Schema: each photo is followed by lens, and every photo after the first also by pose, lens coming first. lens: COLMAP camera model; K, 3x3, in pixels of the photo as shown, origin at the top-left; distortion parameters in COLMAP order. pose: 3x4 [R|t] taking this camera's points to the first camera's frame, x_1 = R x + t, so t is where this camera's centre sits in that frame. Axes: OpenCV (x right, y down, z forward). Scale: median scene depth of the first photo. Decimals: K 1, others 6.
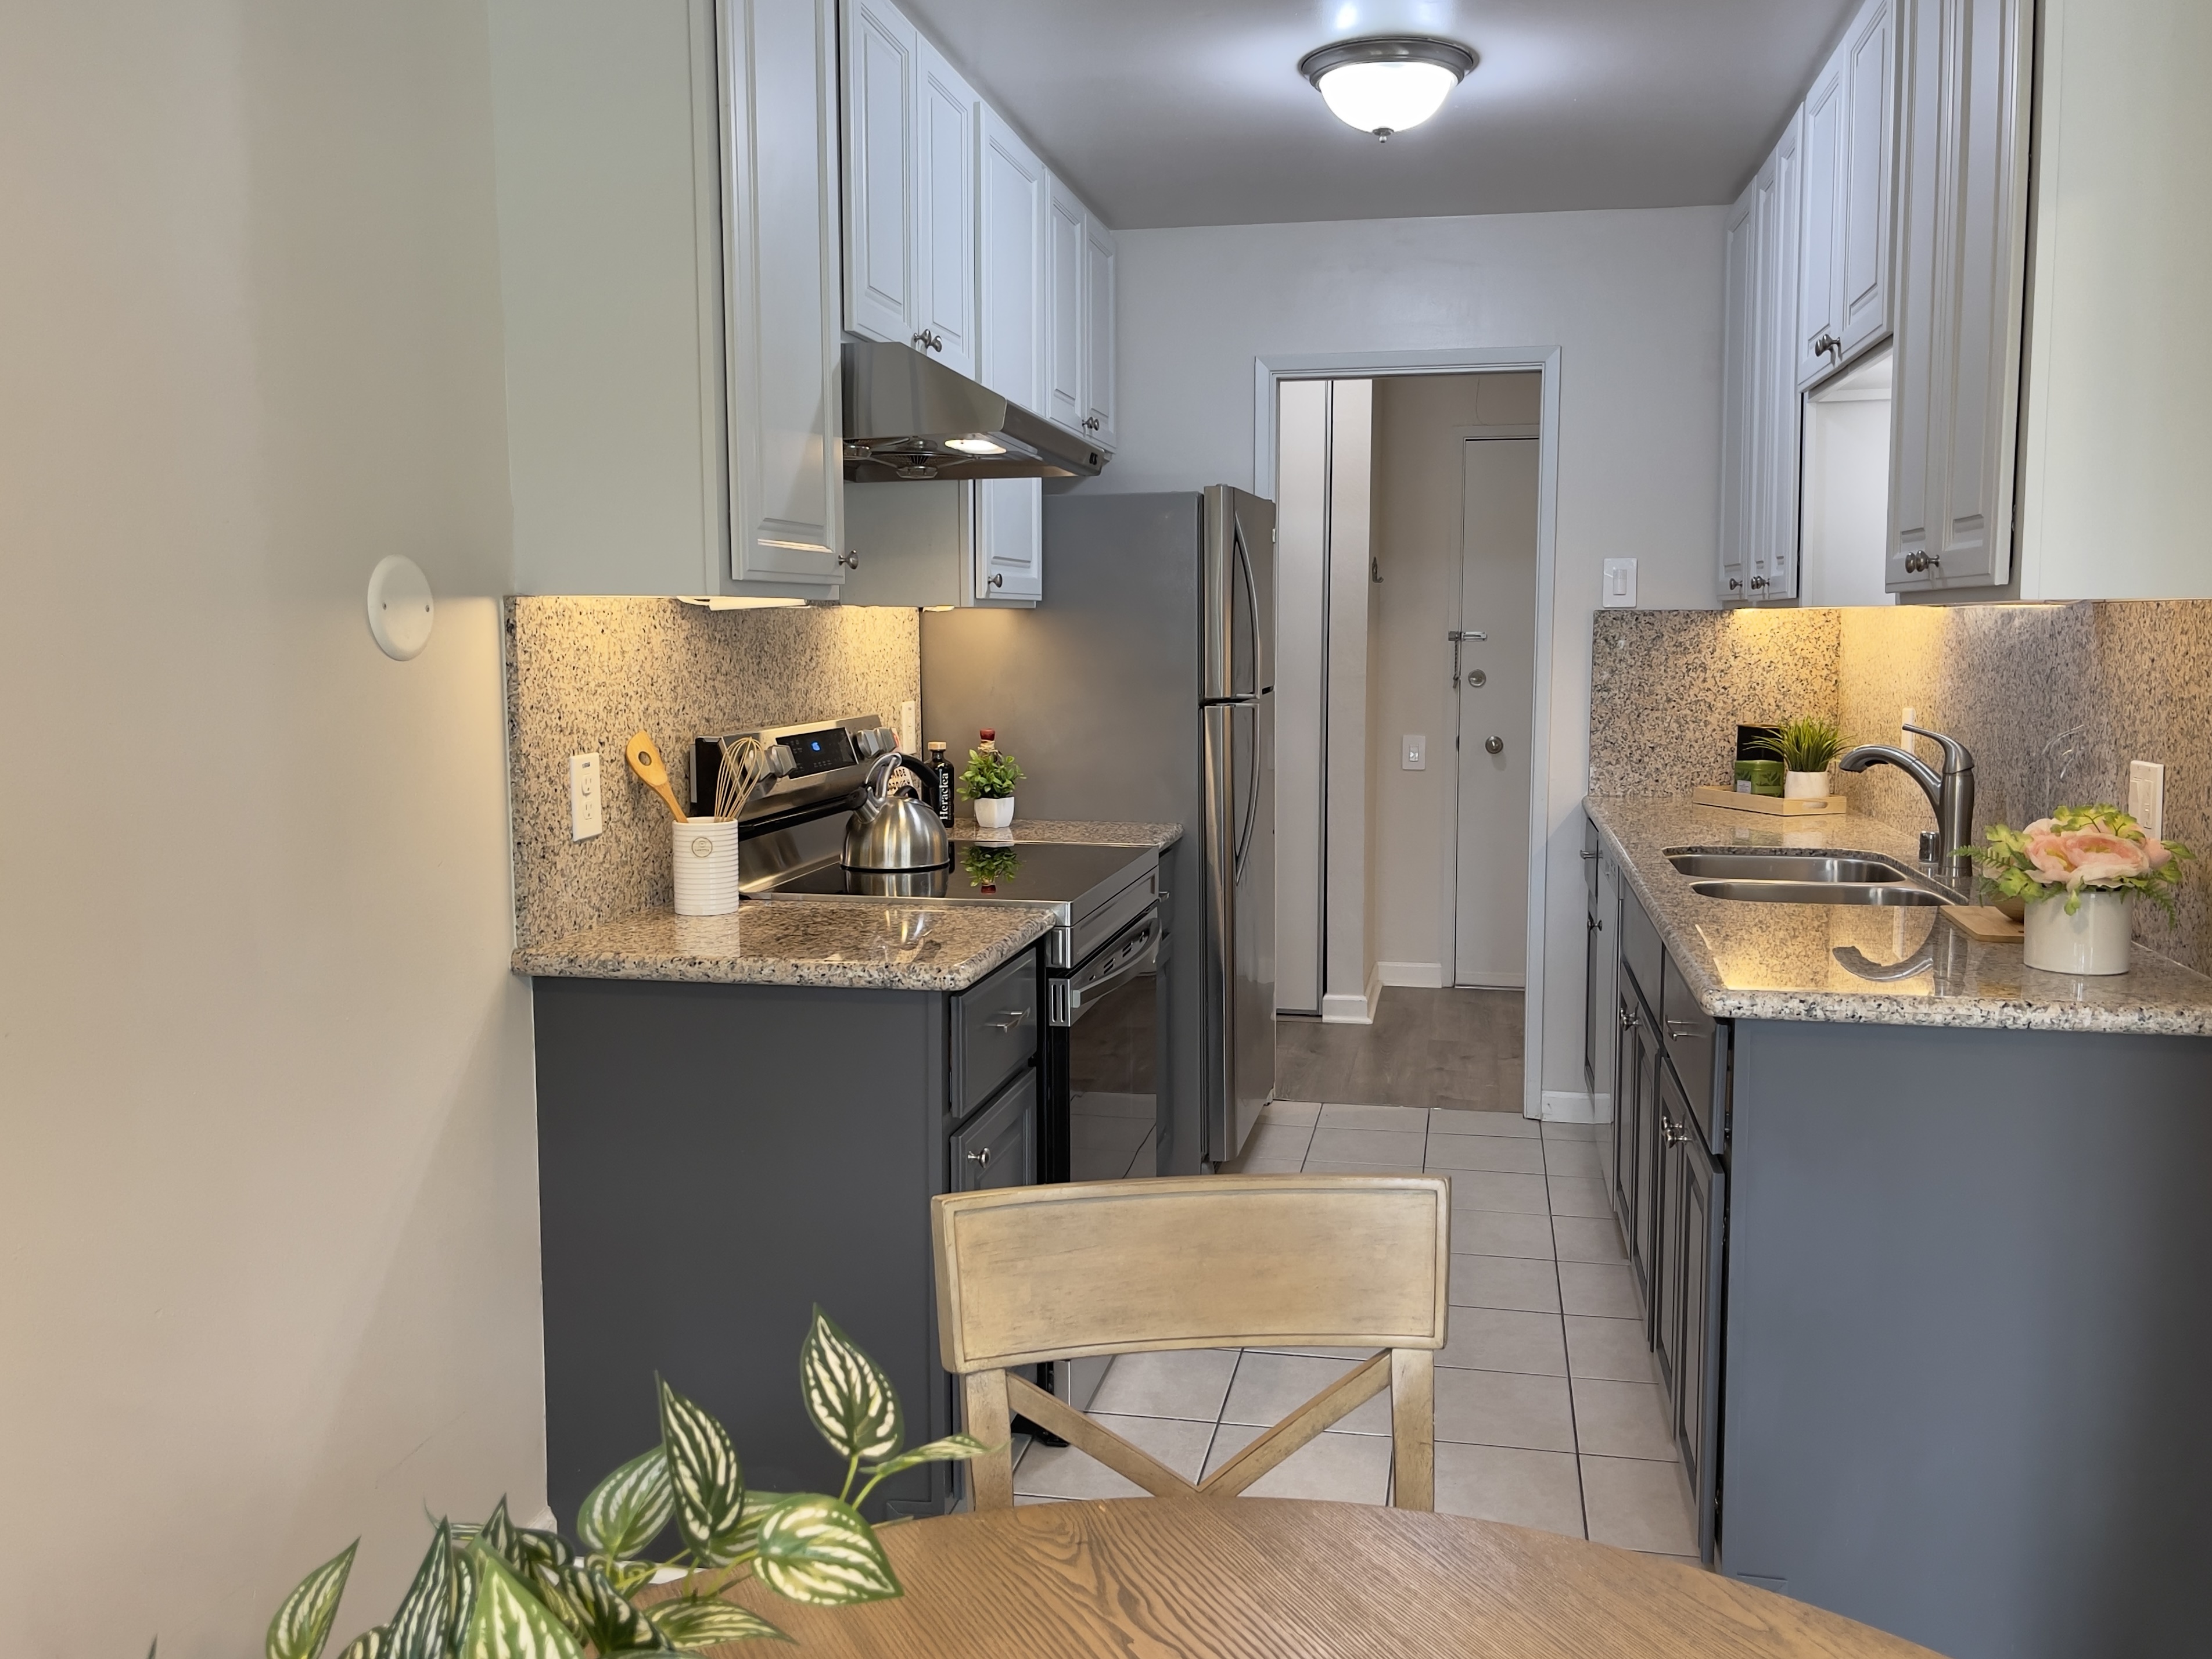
lens RADIAL K [[1775.2, 0, 1179.3], [0, 1775.2, 826.0], [0, 0, 1]] dist [0.074517, -0.087344]
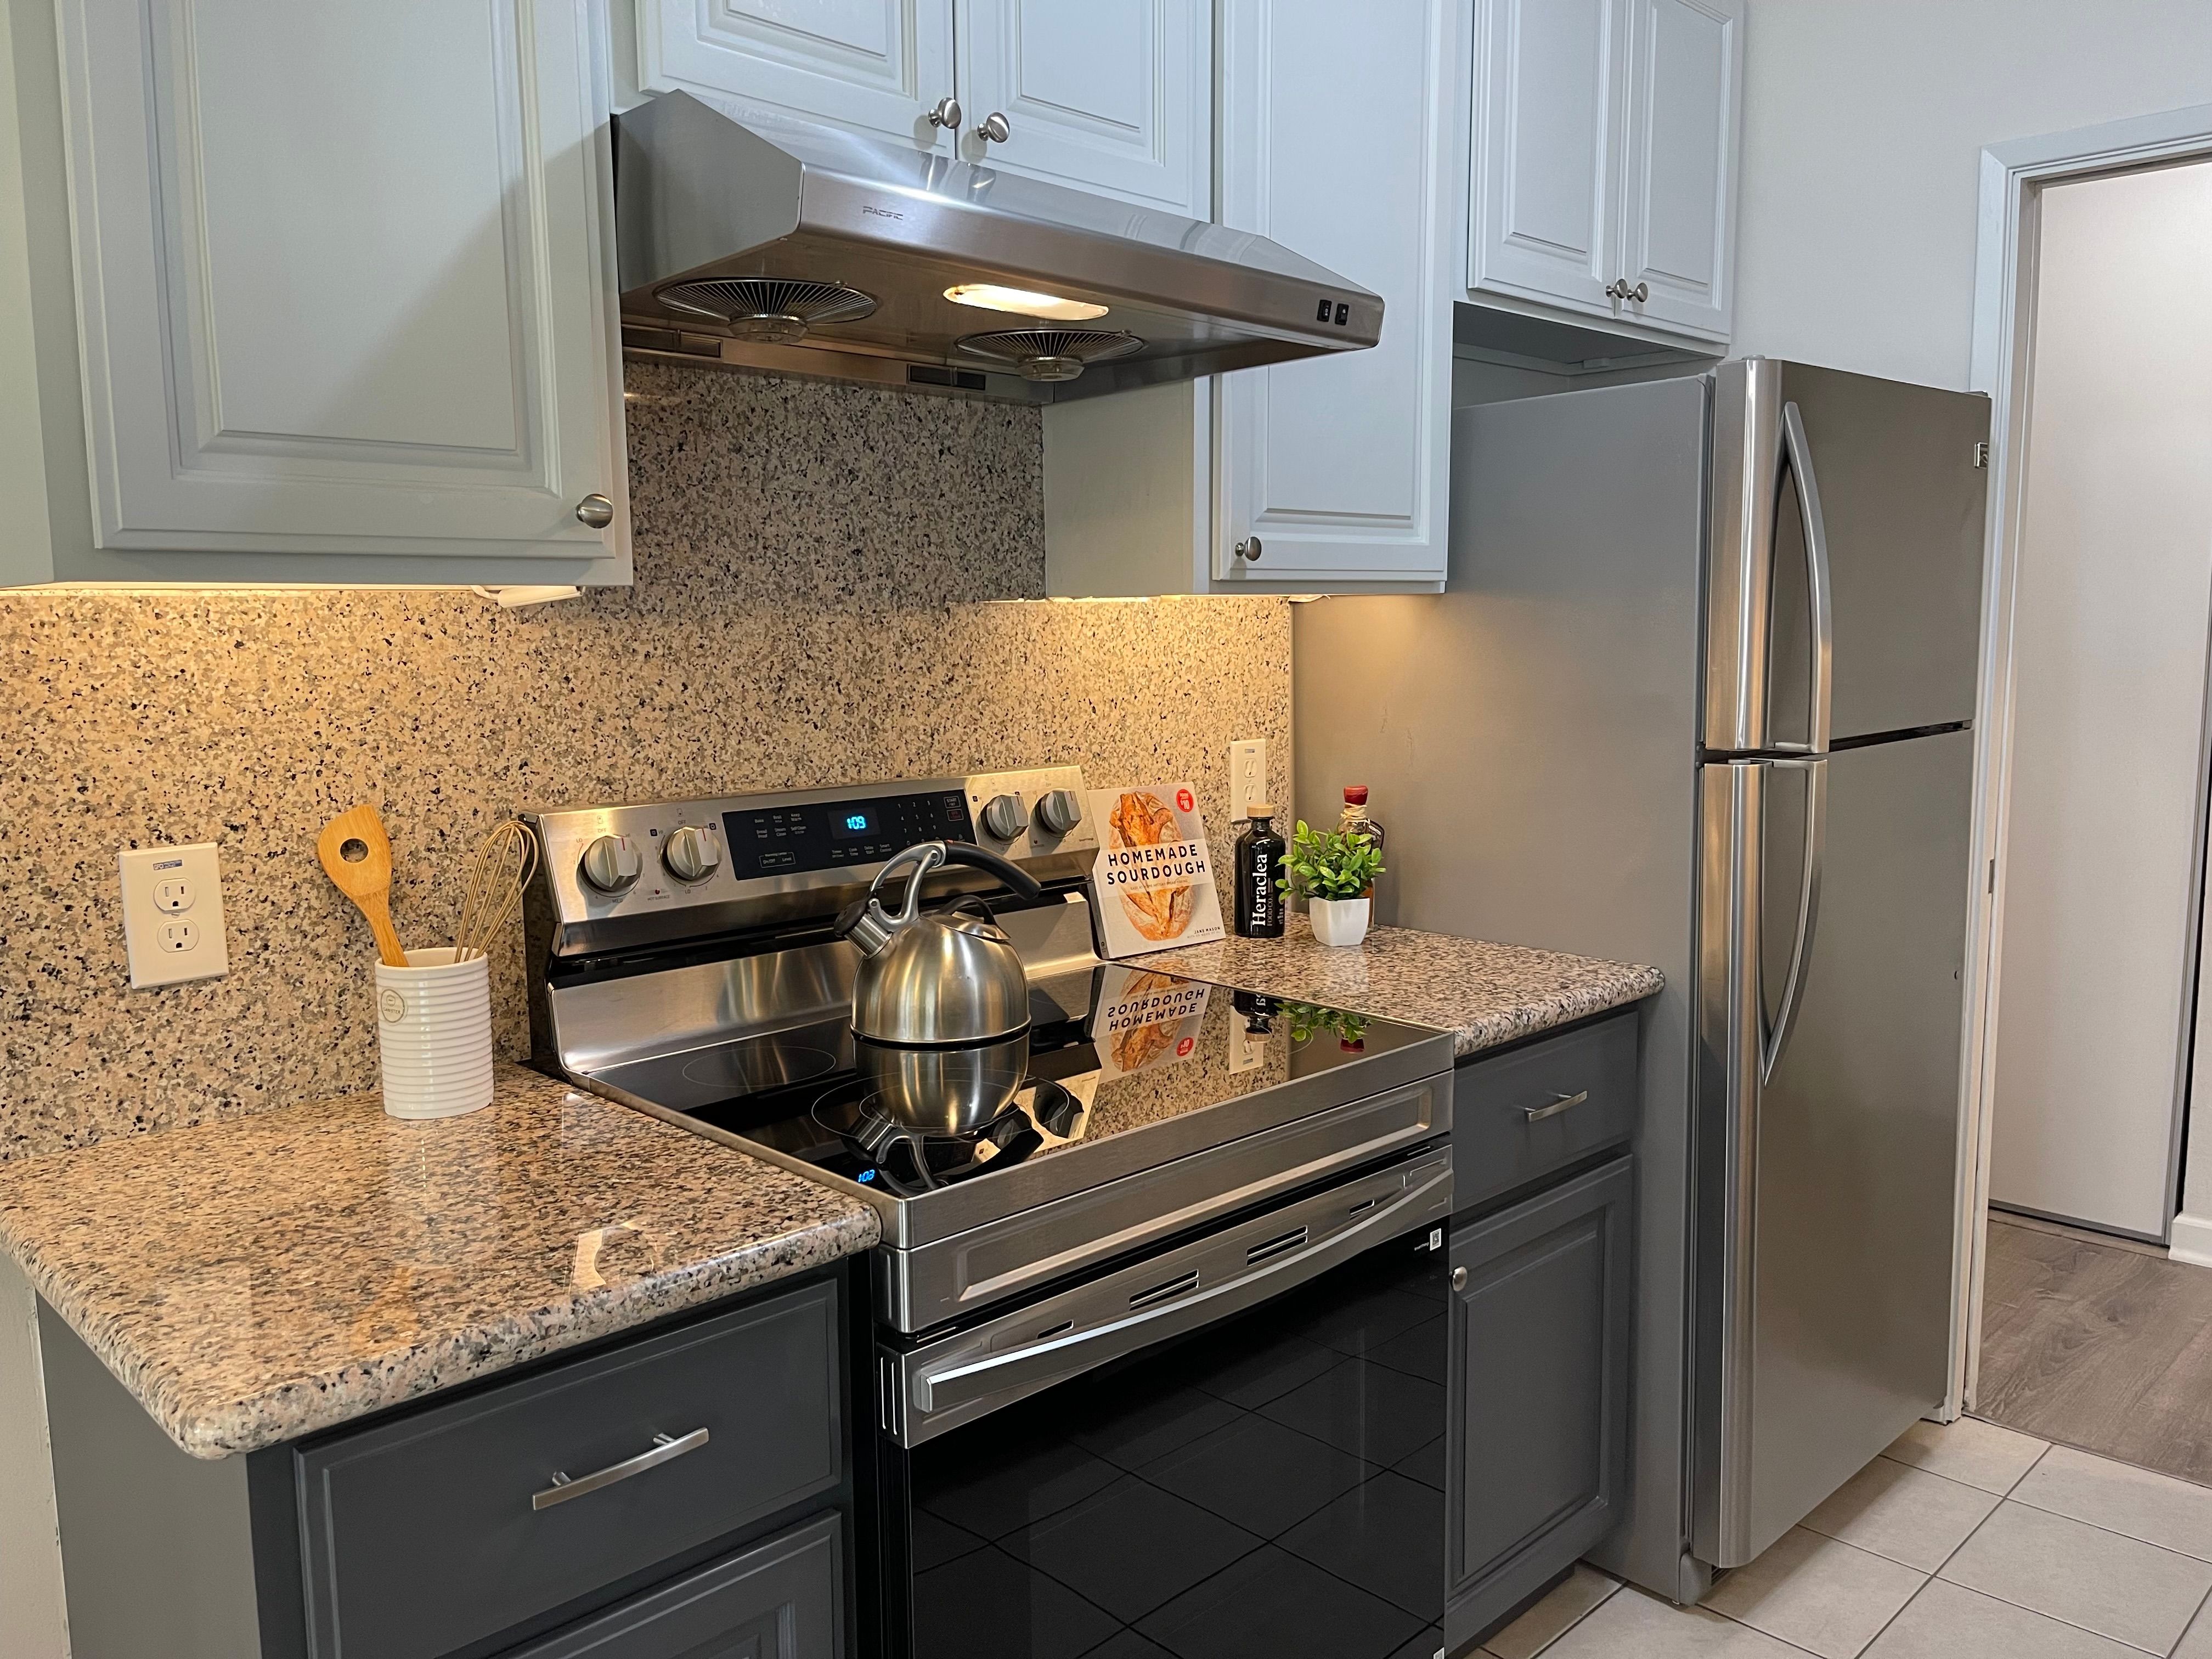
lens RADIAL K [[1701.0, 0, 1096.6], [0, 1701.0, 839.3], [0, 0, 1]] dist [0.059186, -0.074918]
pose [[0.814021, 0.065654, -0.577113, 0.244000], [-0.055932, 0.997834, 0.034625, -0.074284], [0.578136, 0.004094, 0.815930, 0.647190]]
